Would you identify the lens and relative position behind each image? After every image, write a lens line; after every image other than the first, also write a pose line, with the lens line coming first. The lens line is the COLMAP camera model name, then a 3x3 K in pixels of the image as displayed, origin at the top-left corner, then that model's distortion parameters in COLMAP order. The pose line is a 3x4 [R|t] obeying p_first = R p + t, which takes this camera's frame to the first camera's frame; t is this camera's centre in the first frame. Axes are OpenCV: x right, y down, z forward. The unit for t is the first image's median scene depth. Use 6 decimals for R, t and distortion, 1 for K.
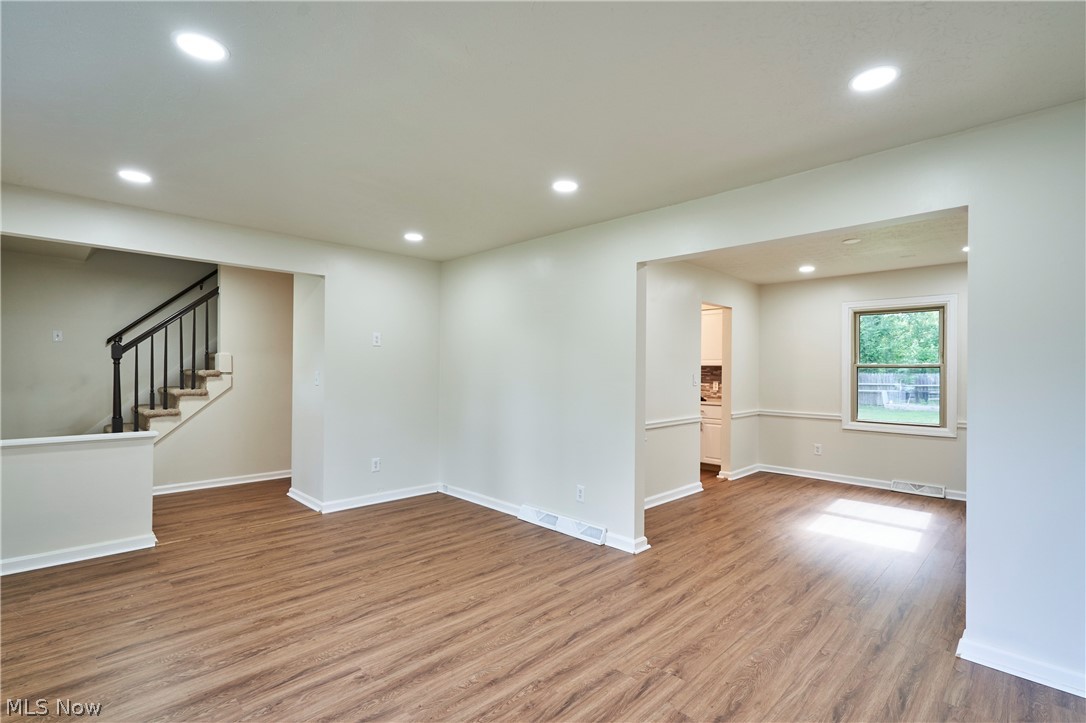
lens RADIAL K [[504.4, 0, 546.2], [0, 504.4, 366.5], [0, 0, 1]] dist [0.000268, 0.000137]
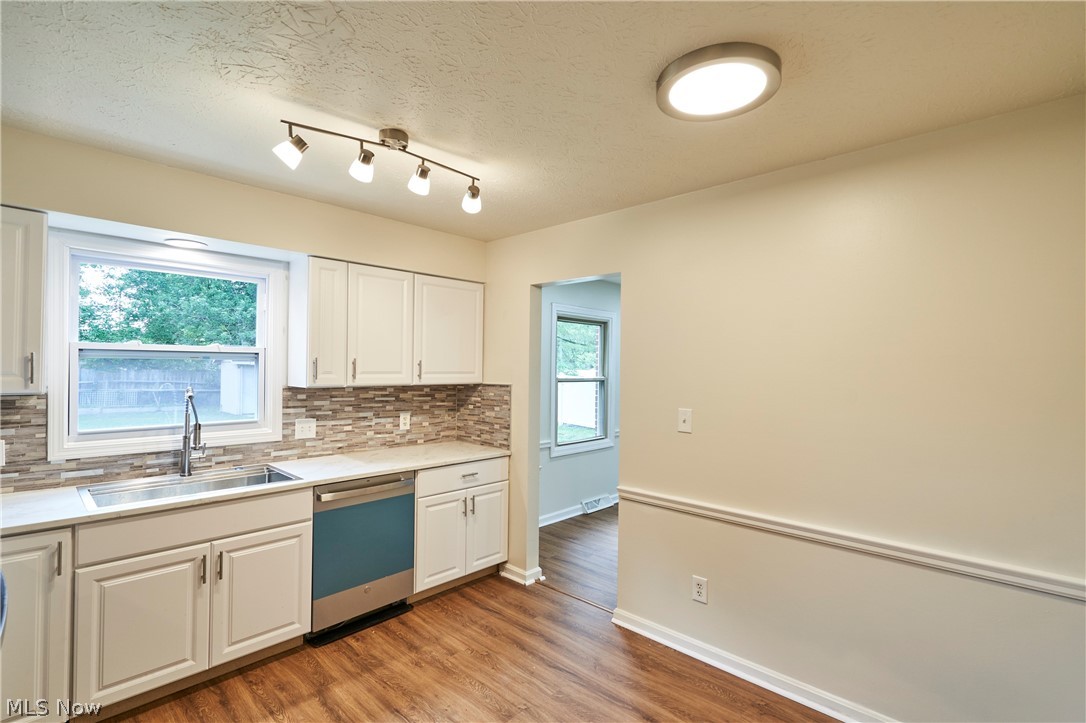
lens RADIAL K [[504.4, 0, 544.1], [0, 504.4, 365.1], [0, 0, 1]] dist [0.000268, 0.000137]
pose [[-0.037312, -0.004755, 0.999292, -0.228036], [-0.019348, 0.999805, 0.004035, -0.029165], [-0.999116, -0.019184, -0.037397, 1.040681]]
